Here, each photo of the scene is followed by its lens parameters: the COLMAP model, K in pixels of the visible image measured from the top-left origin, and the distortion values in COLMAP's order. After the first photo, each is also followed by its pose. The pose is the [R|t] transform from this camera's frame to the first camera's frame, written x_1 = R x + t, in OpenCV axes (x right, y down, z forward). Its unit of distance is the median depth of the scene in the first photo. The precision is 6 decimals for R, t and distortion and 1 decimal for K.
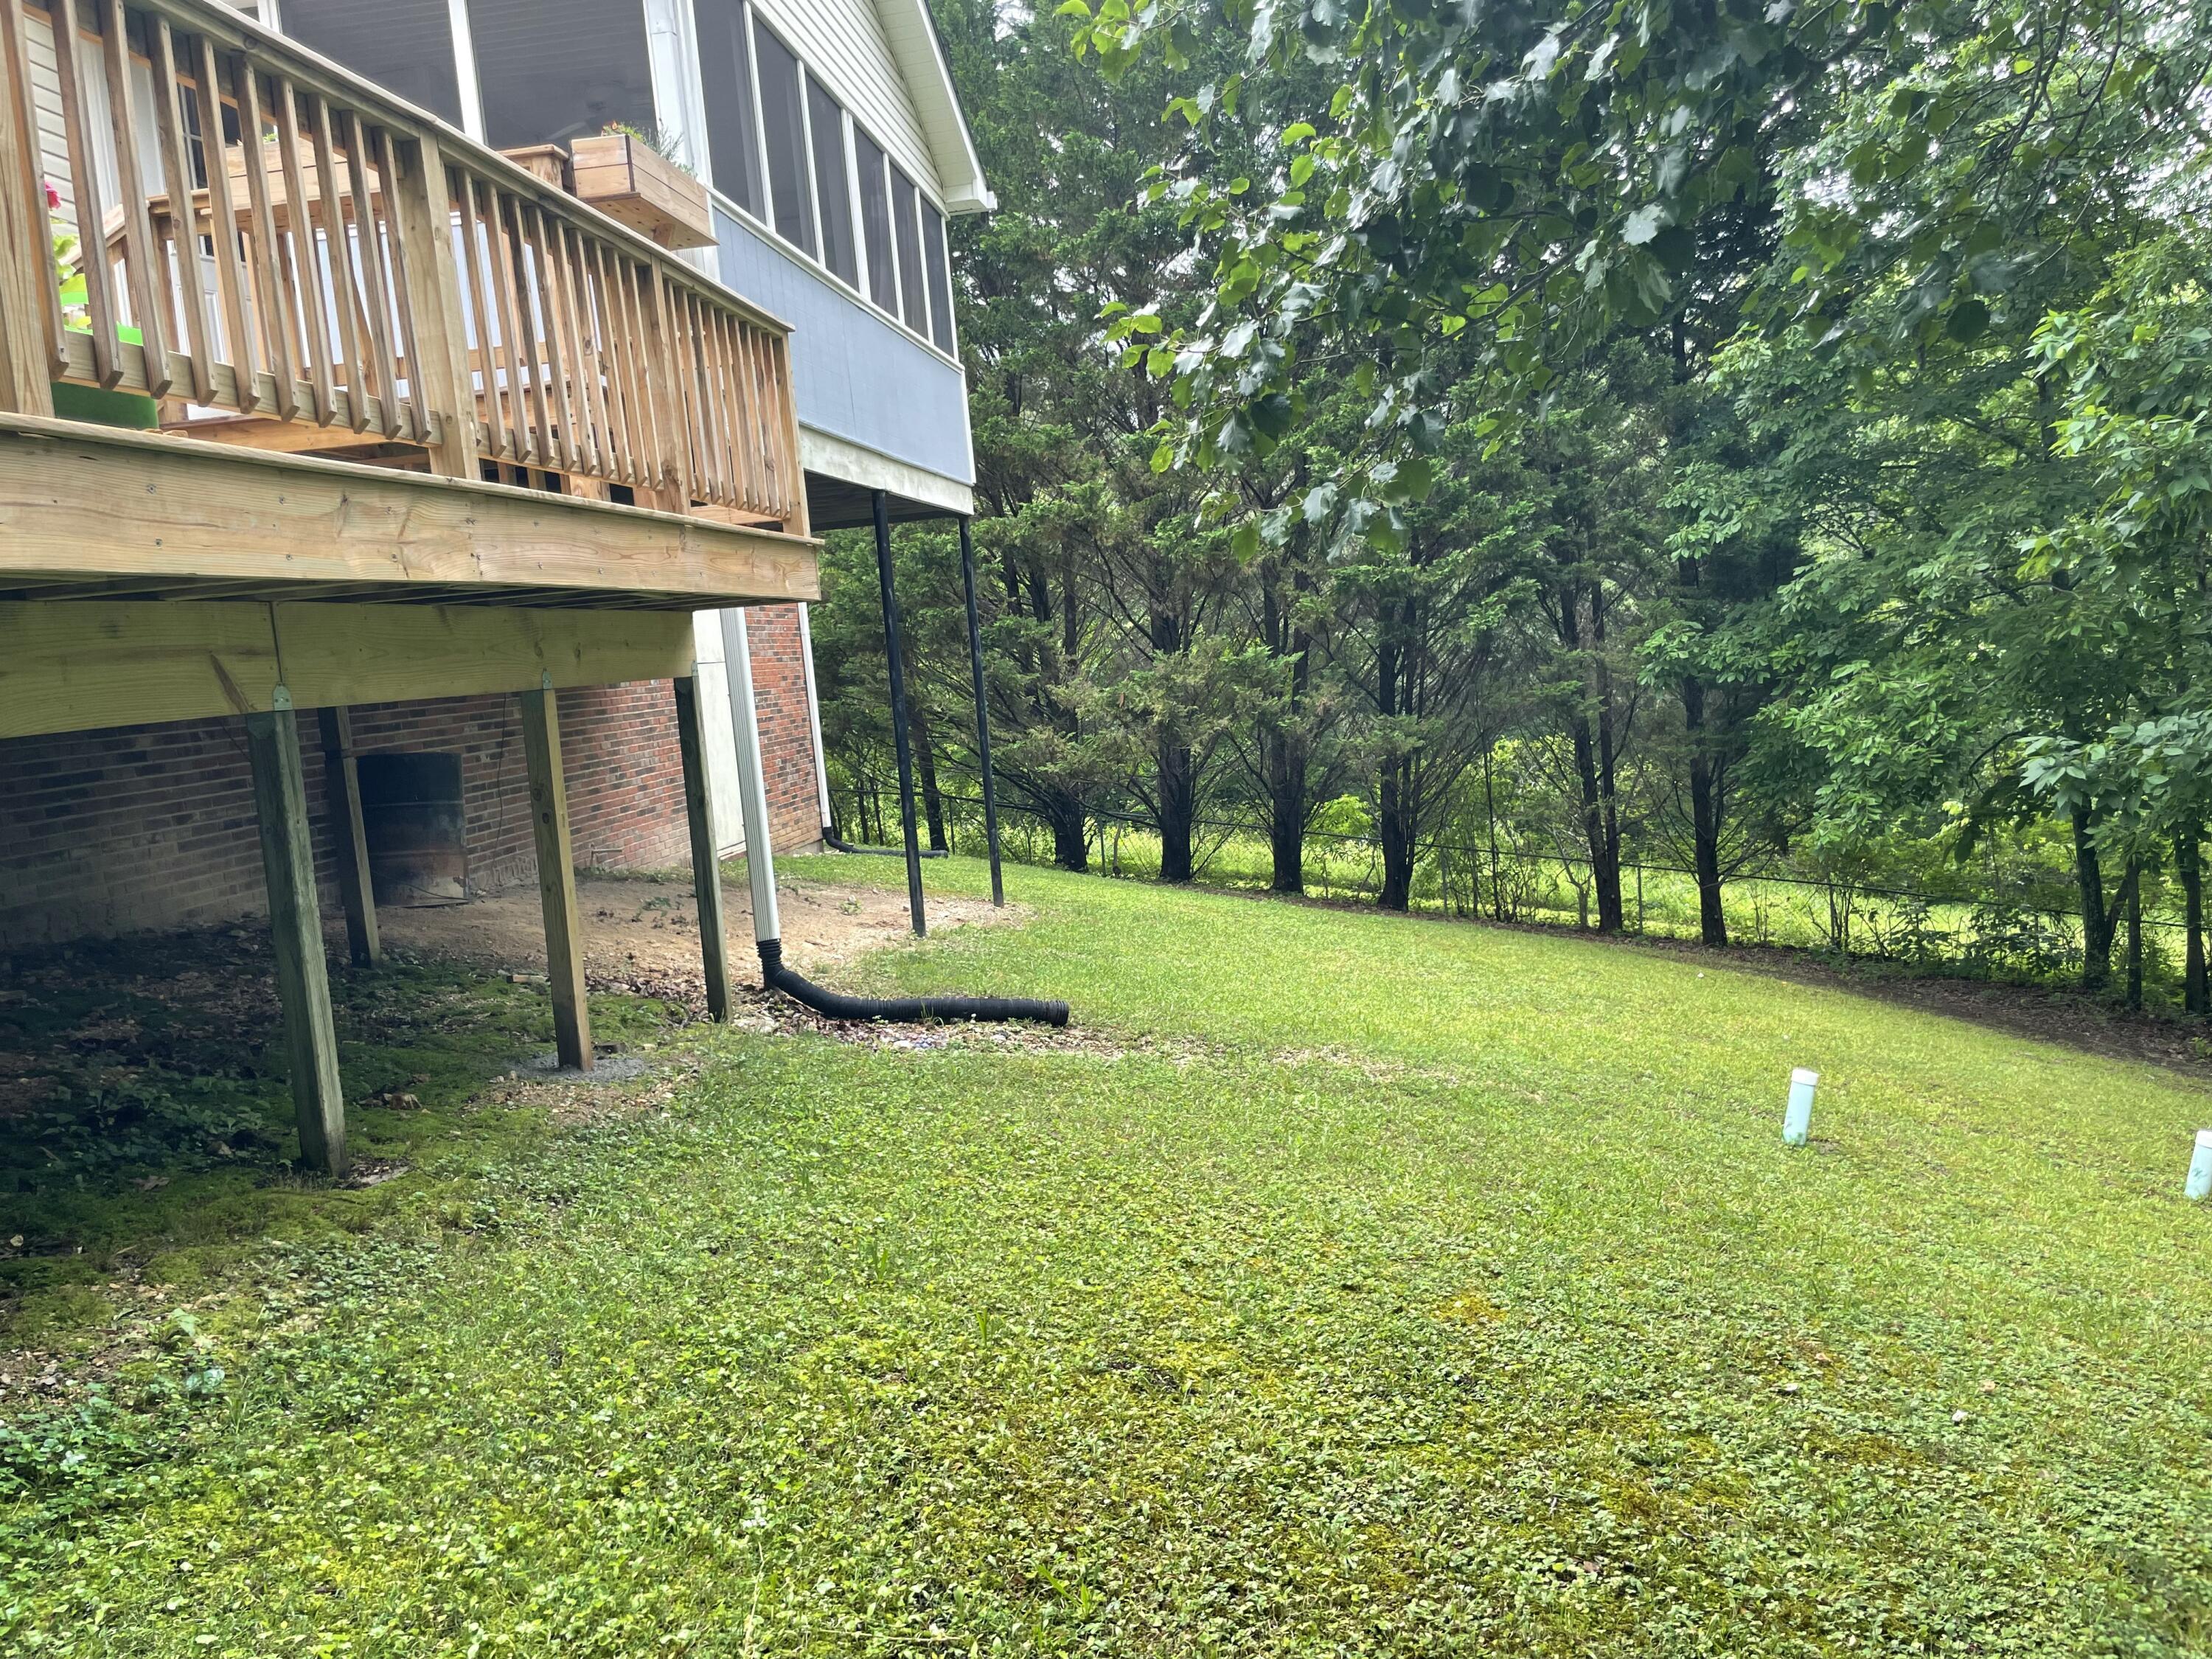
lens RADIAL K [[1677.4, 0, 1093.2], [0, 1677.4, 806.5], [0, 0, 1]] dist [0.092399, -0.125963]
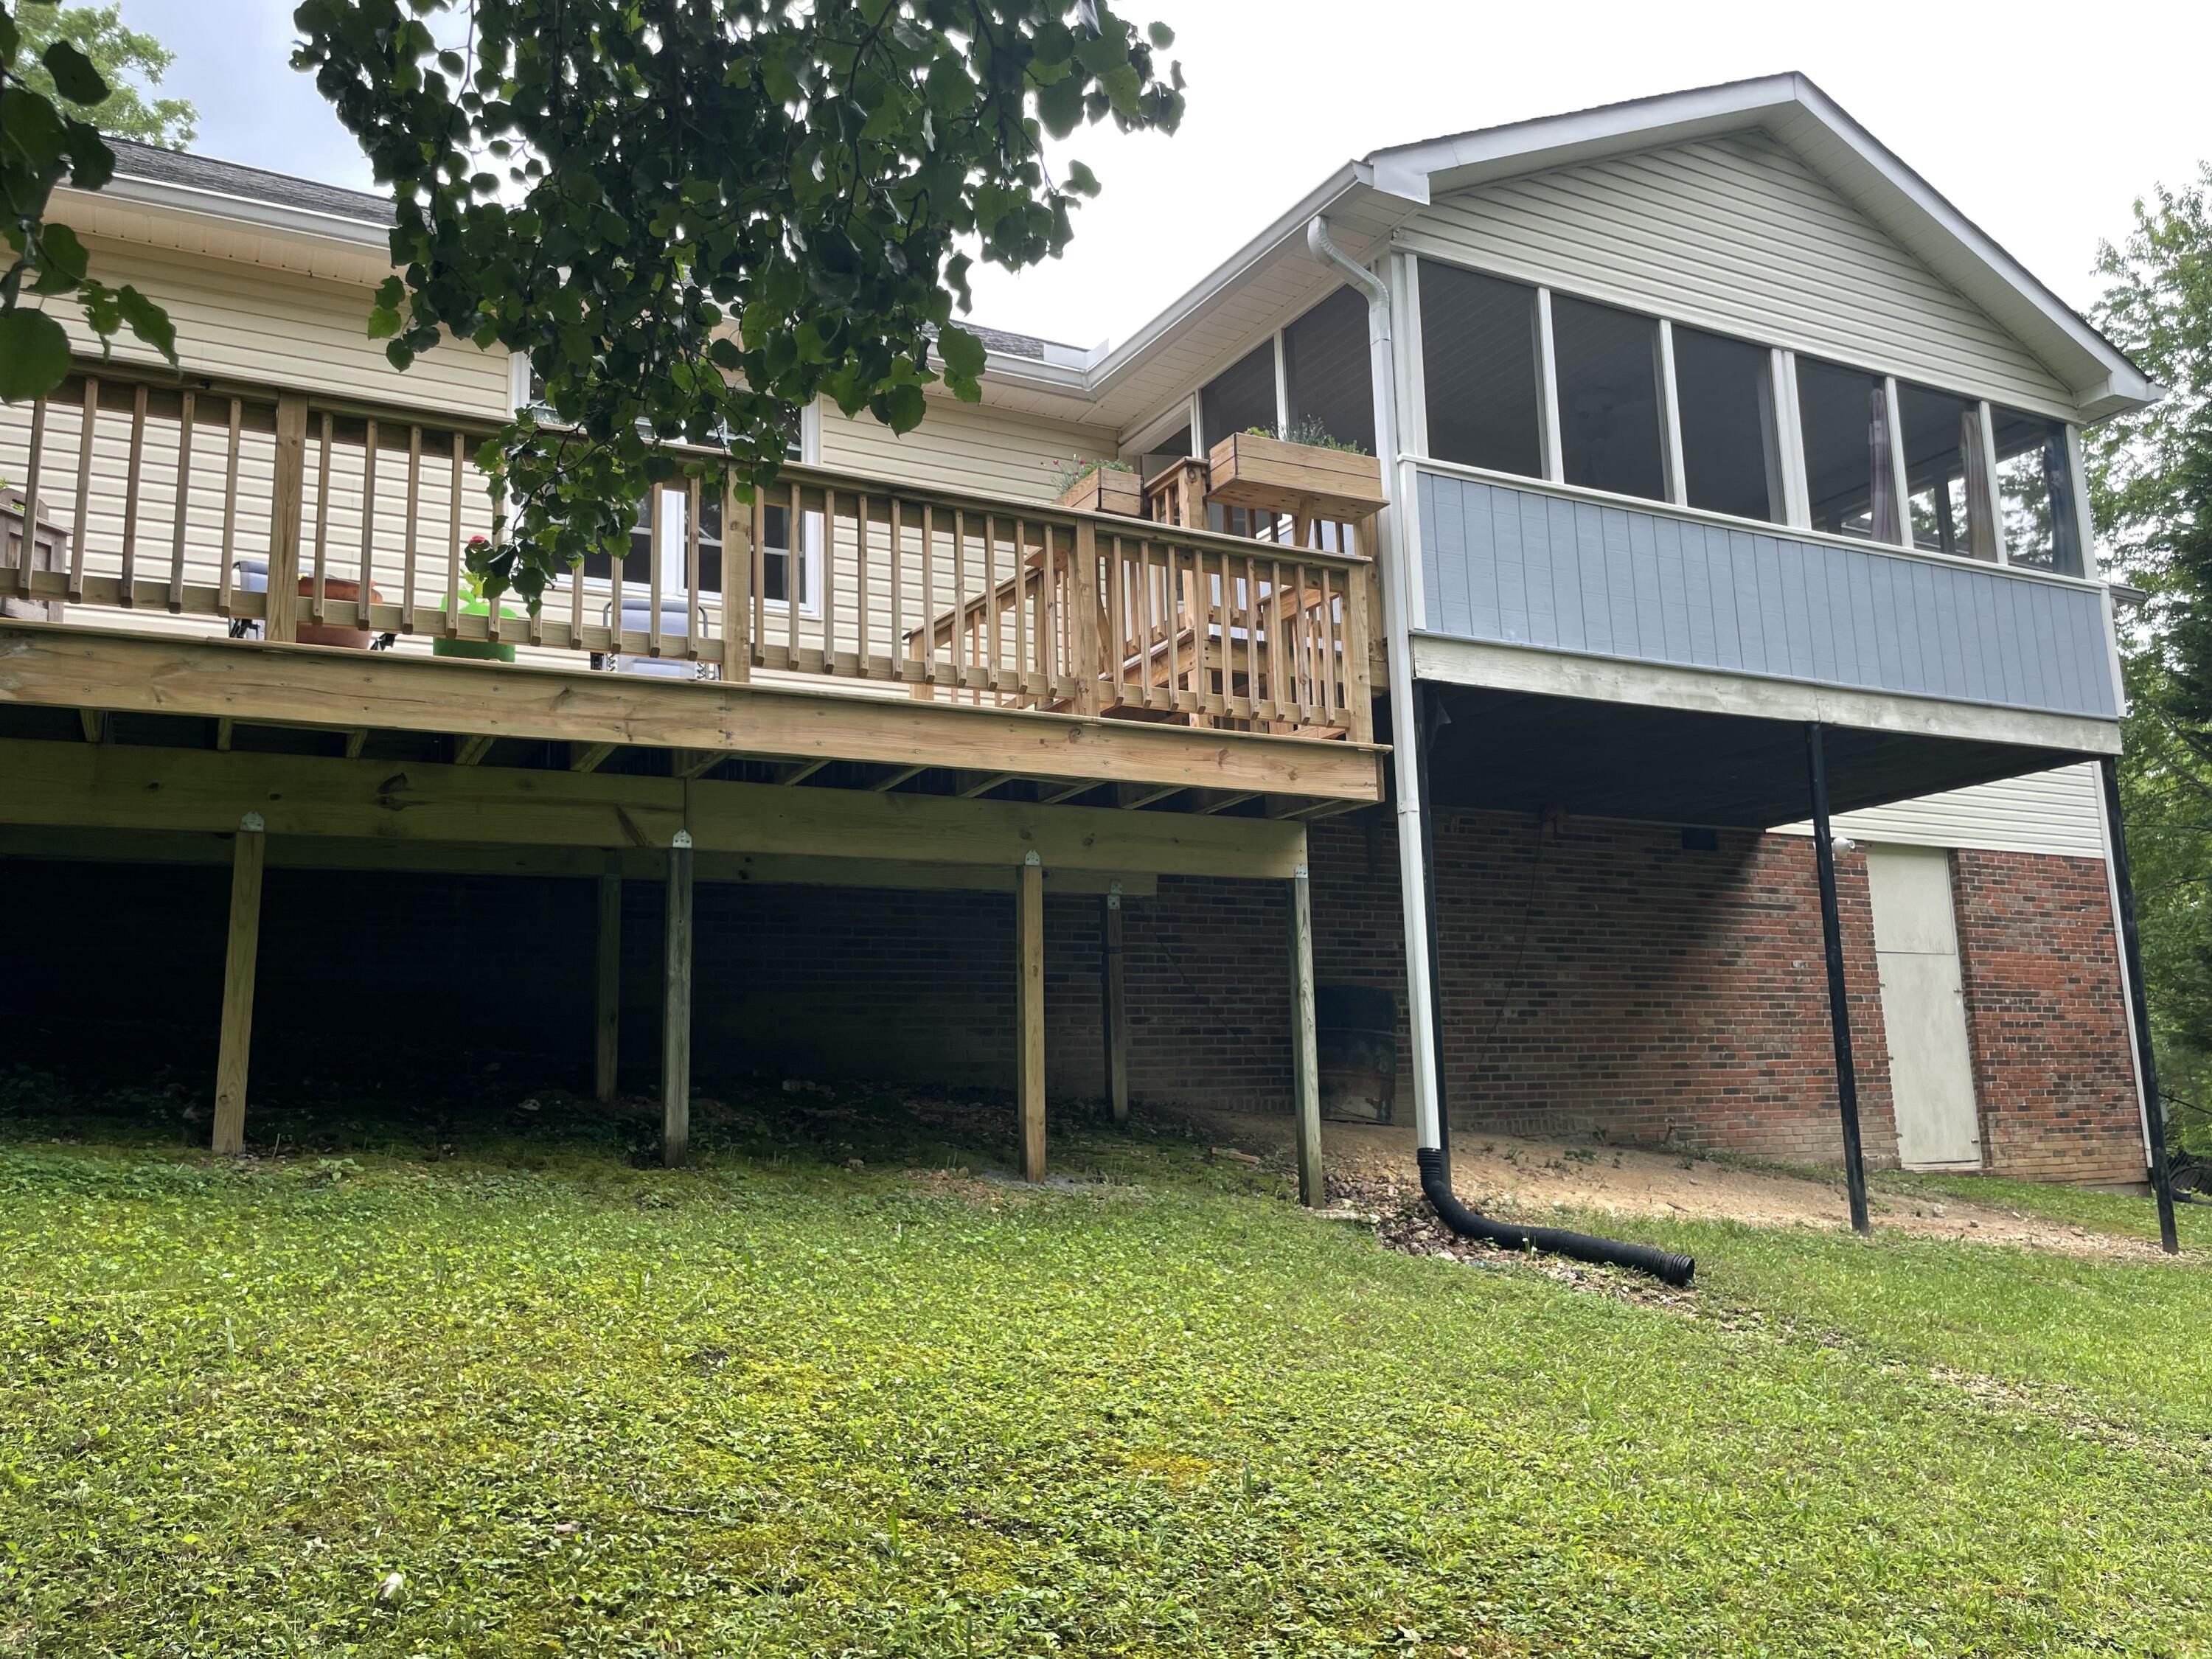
lens RADIAL K [[1677.4, 0, 1130.1], [0, 1677.4, 821.2], [0, 0, 1]] dist [0.092399, -0.125963]
pose [[0.585406, -0.071627, -0.807570, 0.490481], [-0.099507, 0.982211, -0.159249, 0.060283], [0.804611, 0.173584, 0.567865, 0.229937]]
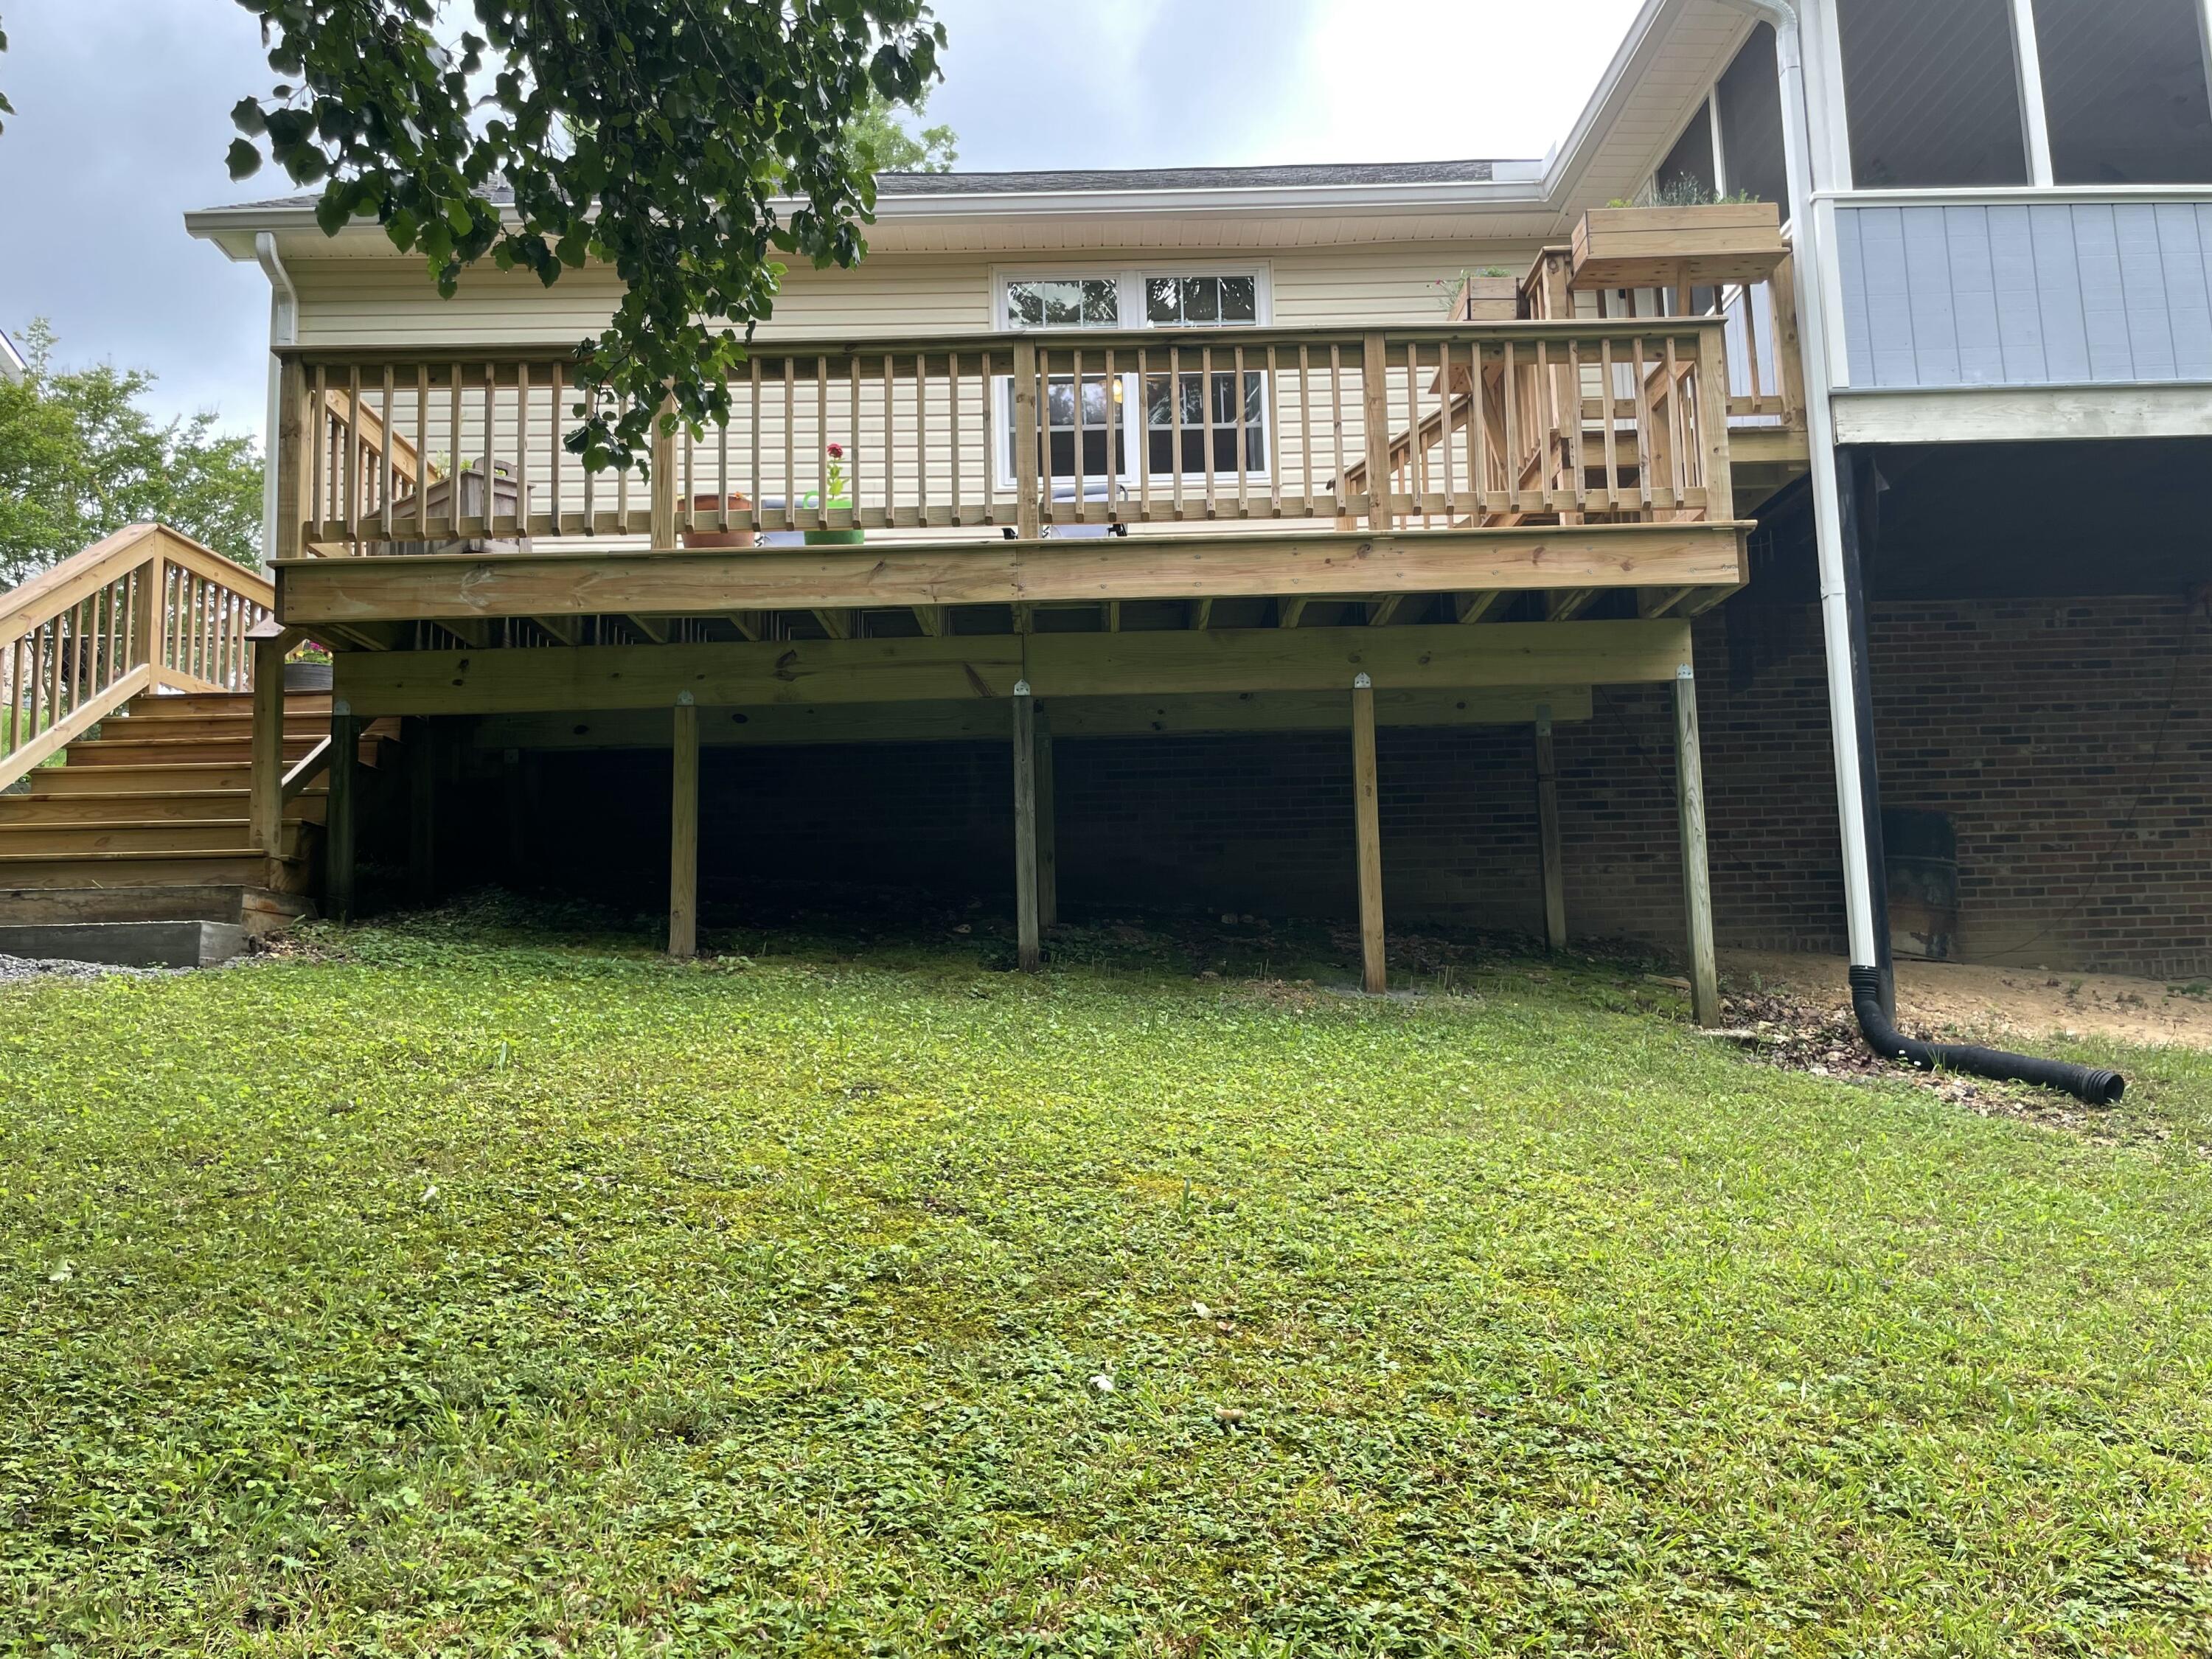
lens RADIAL K [[1677.4, 0, 1126.9], [0, 1677.4, 816.4], [0, 0, 1]] dist [0.092399, -0.125963]
pose [[0.143781, -0.048630, -0.988414, 0.606899], [-0.081623, 0.994806, -0.060818, 0.080027], [0.986238, 0.089422, 0.139065, 0.439137]]
